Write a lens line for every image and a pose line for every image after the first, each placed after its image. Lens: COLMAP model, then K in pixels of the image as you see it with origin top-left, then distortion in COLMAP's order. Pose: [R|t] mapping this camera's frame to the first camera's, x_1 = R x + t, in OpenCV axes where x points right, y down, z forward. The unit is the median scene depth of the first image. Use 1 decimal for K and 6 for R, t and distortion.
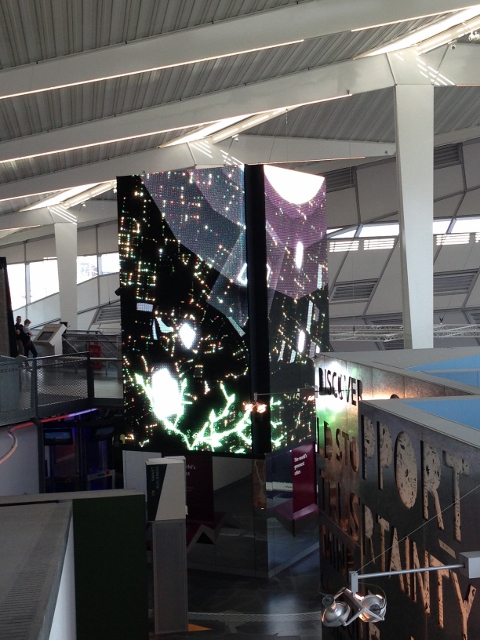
lens RADIAL K [[1006.9, 0, 239.7], [0, 1006.9, 324.5], [0, 0, 1]] dist [0.037687, 0.000000]
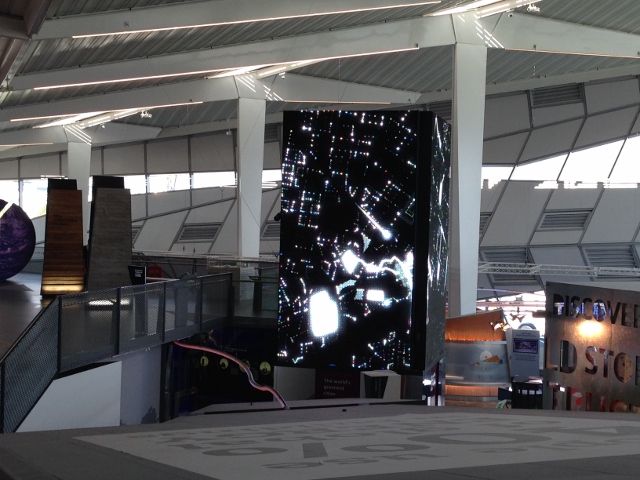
lens RADIAL K [[1006.9, 0, 320.7], [0, 1006.9, 235.6], [0, 0, 1]] dist [0.037687, 0.000000]
pose [[0.971223, 0.050277, 0.232807, -0.330027], [-0.045427, 0.998625, -0.026151, 0.012719], [-0.233802, 0.014823, 0.972171, -0.051994]]
